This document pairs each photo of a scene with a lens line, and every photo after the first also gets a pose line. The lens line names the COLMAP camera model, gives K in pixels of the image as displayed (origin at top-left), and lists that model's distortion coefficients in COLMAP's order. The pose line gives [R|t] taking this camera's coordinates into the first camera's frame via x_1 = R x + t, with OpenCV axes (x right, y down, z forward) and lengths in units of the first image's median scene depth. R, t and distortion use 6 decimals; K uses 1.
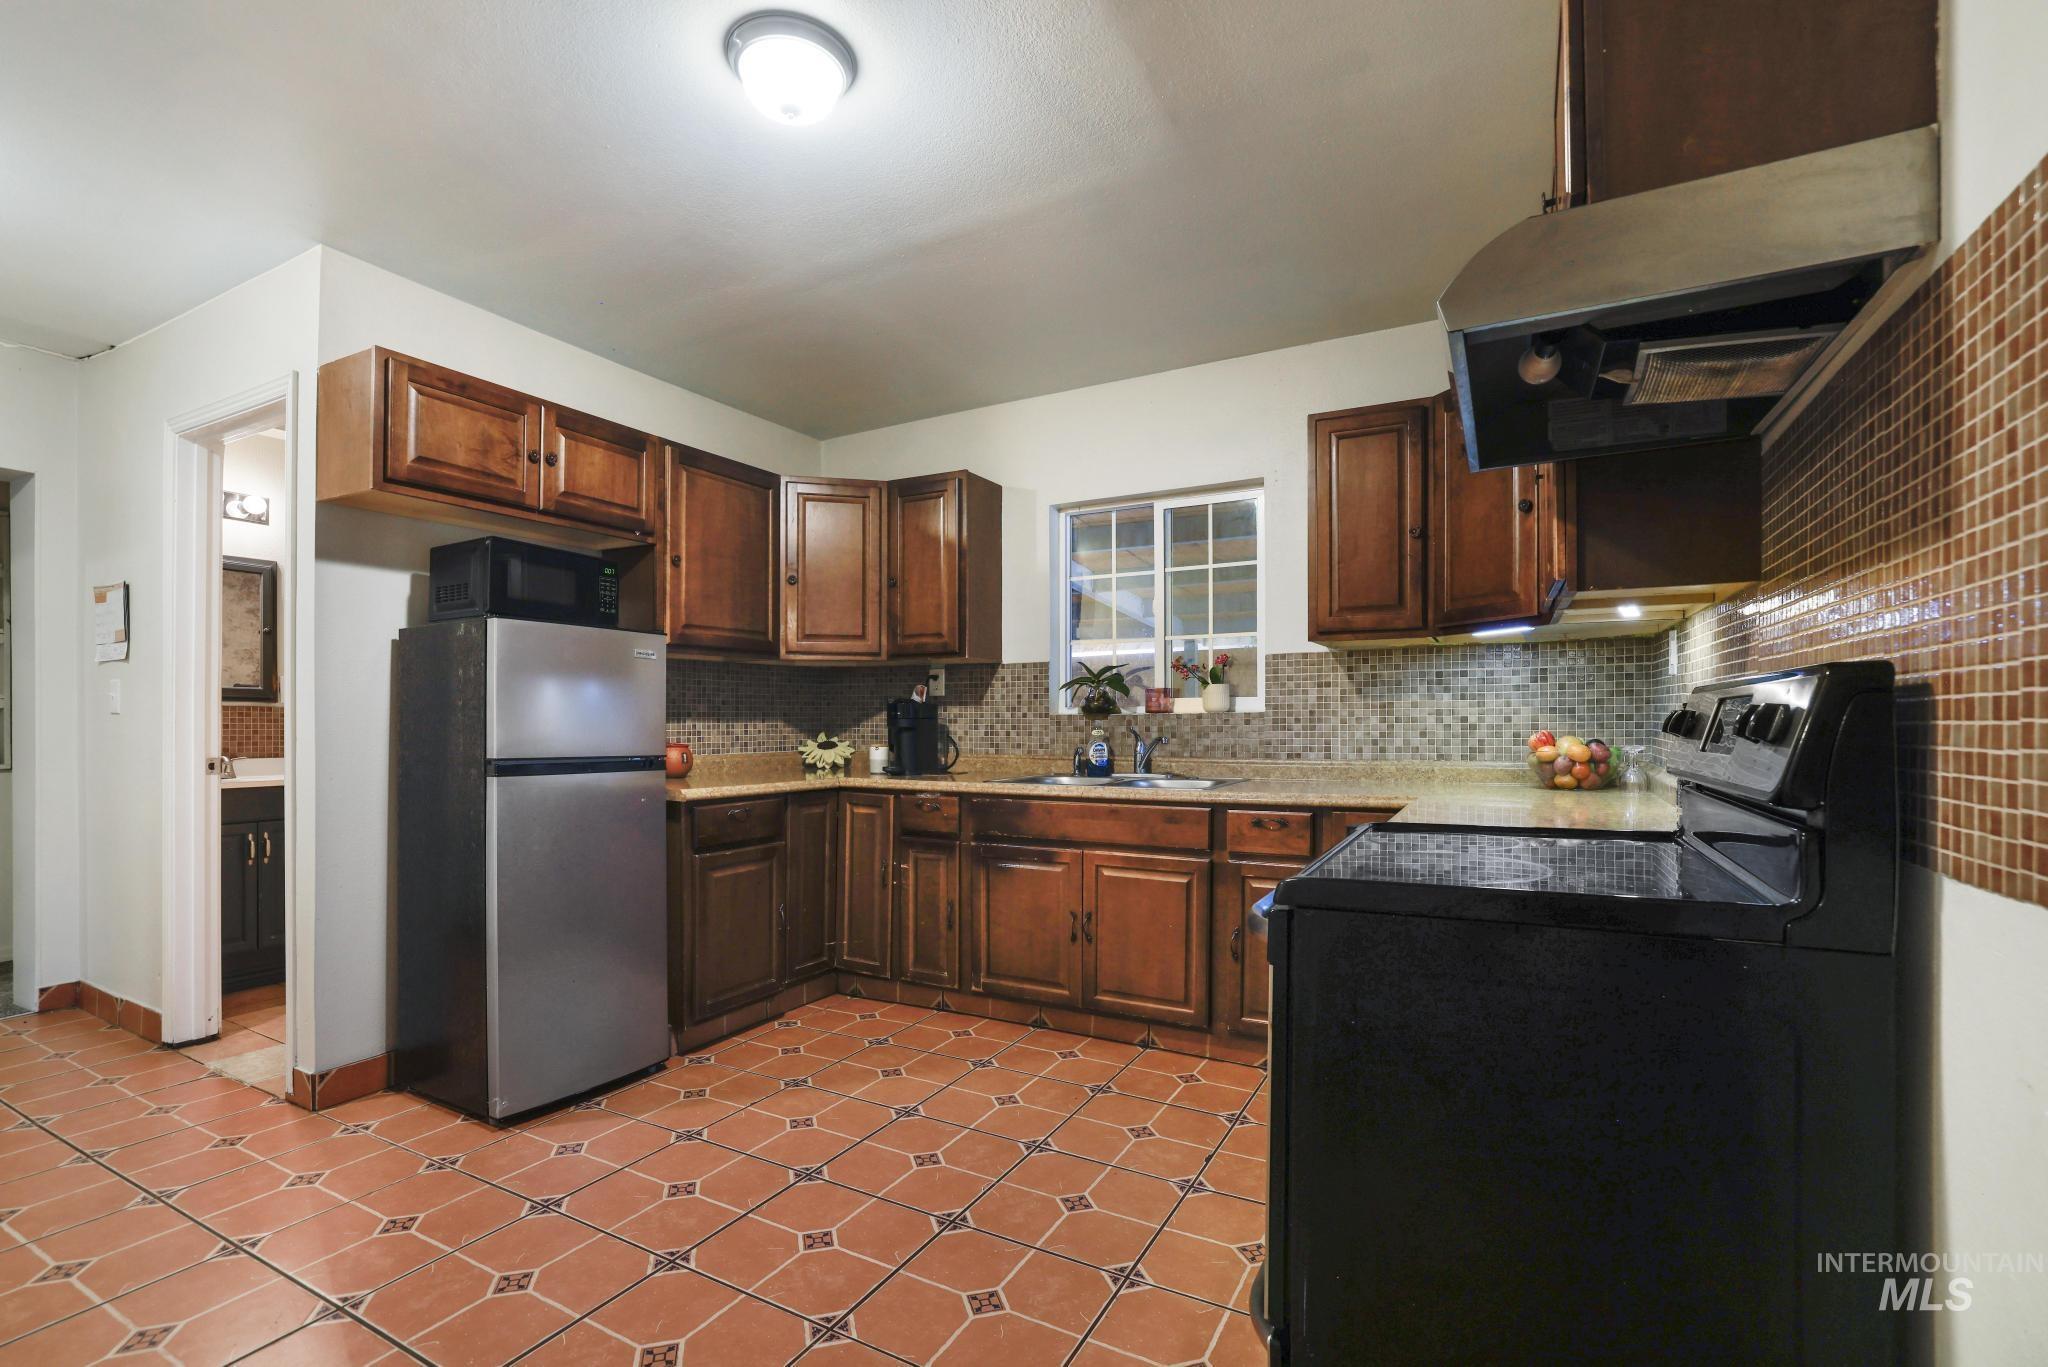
lens RADIAL K [[895.8, 0, 1024.0], [0, 895.8, 683.5], [0, 0, 1]] dist [0.001785, 0.000080]
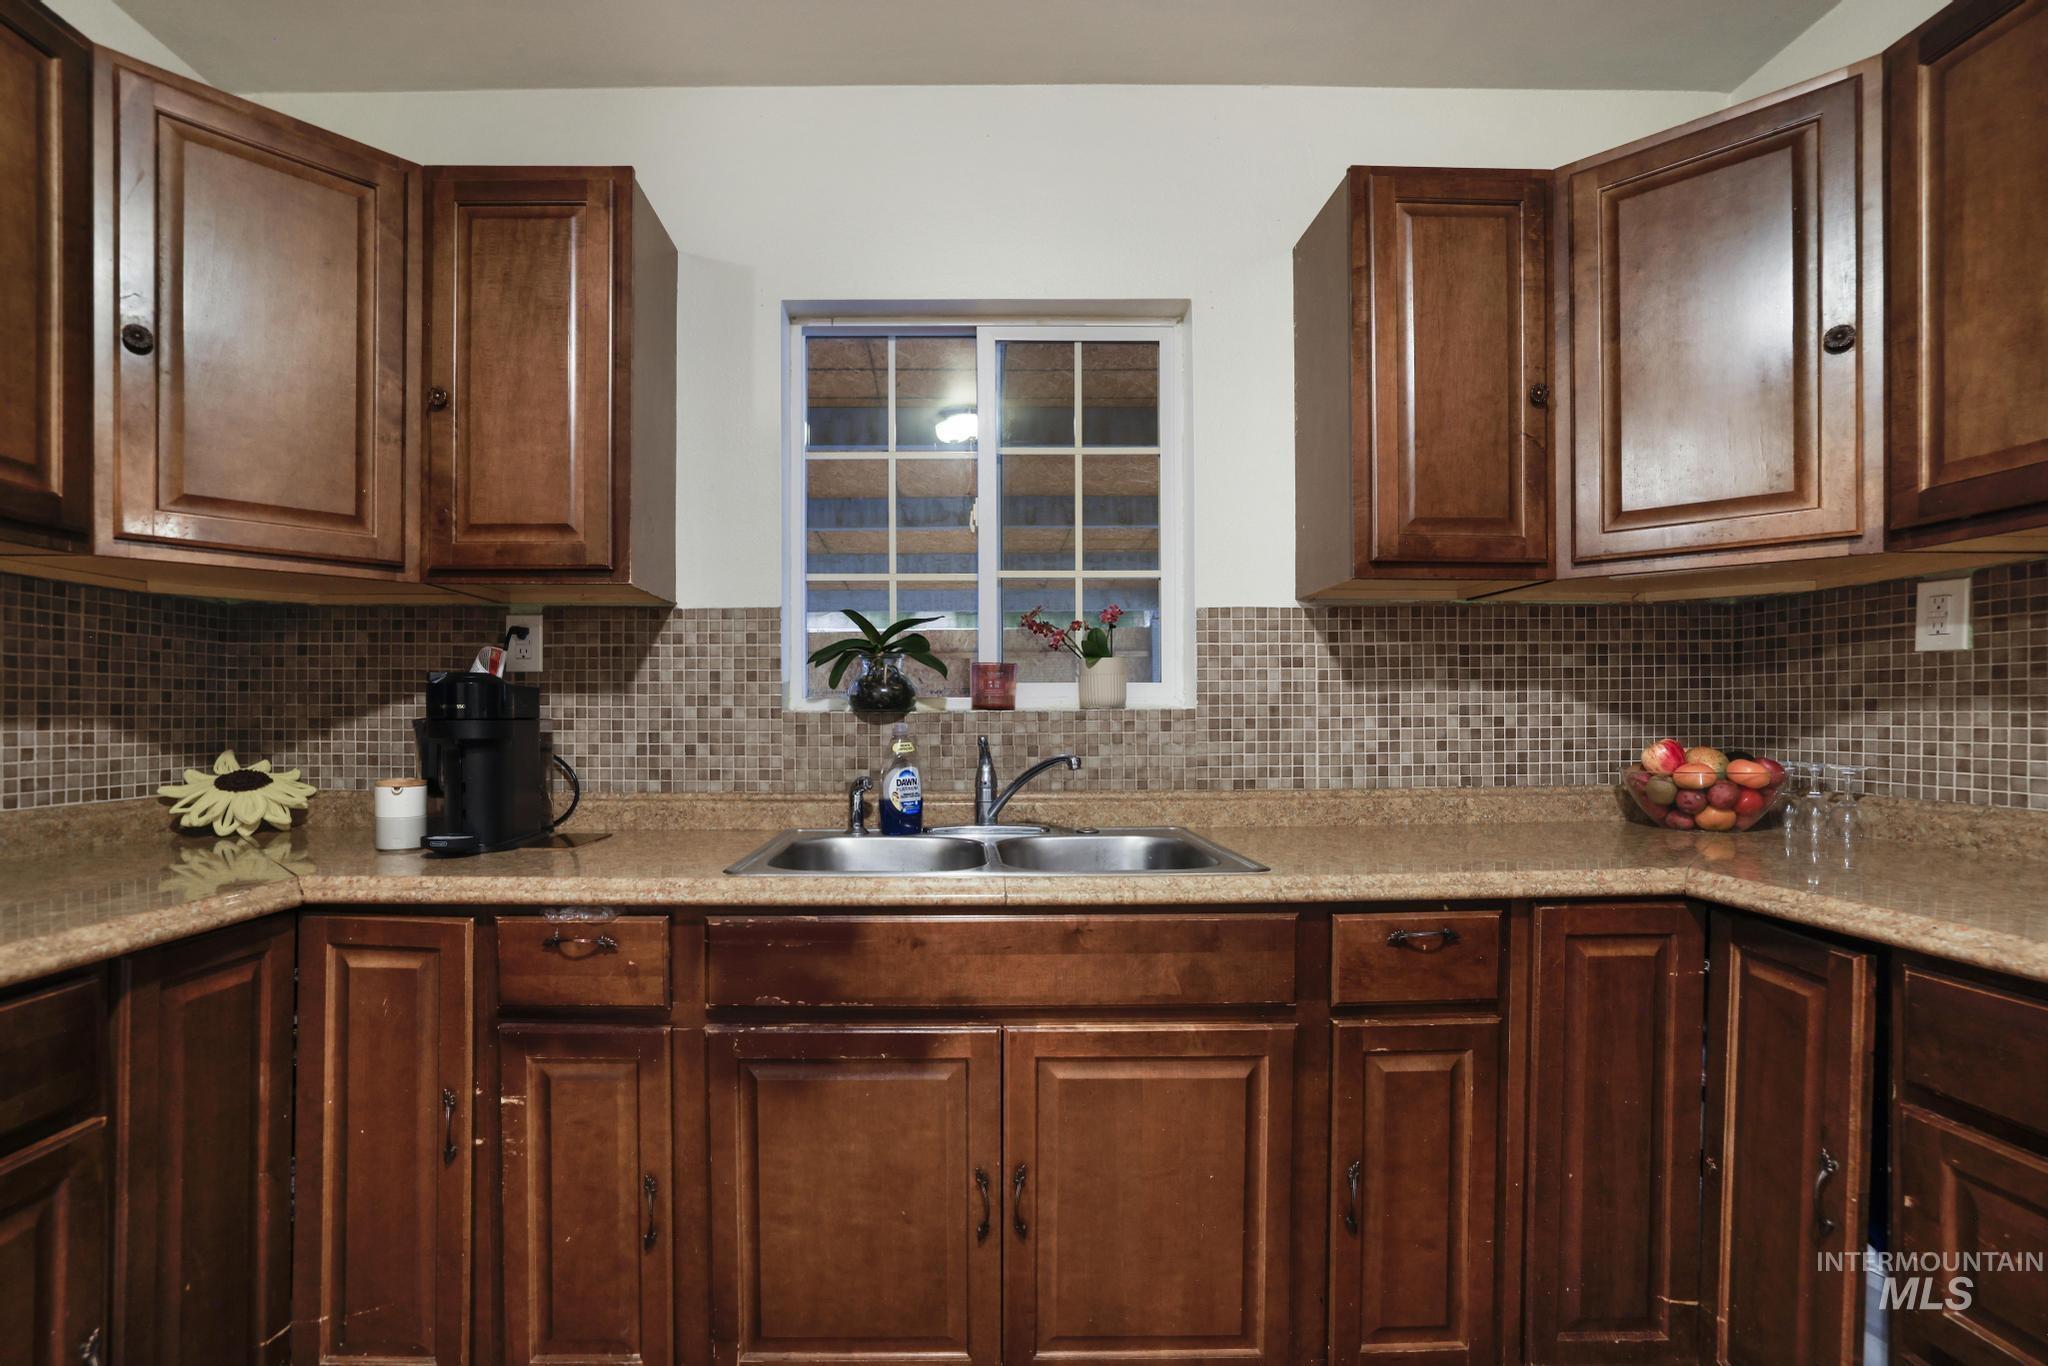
lens RADIAL K [[1010.7, 0, 1022.7], [0, 1010.7, 711.1], [0, 0, 1]] dist [-0.047839, 0.024468]
pose [[0.889407, 0.005112, 0.457087, -0.125574], [-0.018332, 0.999532, 0.024491, 0.020245], [-0.456748, -0.030162, 0.889085, 0.490690]]
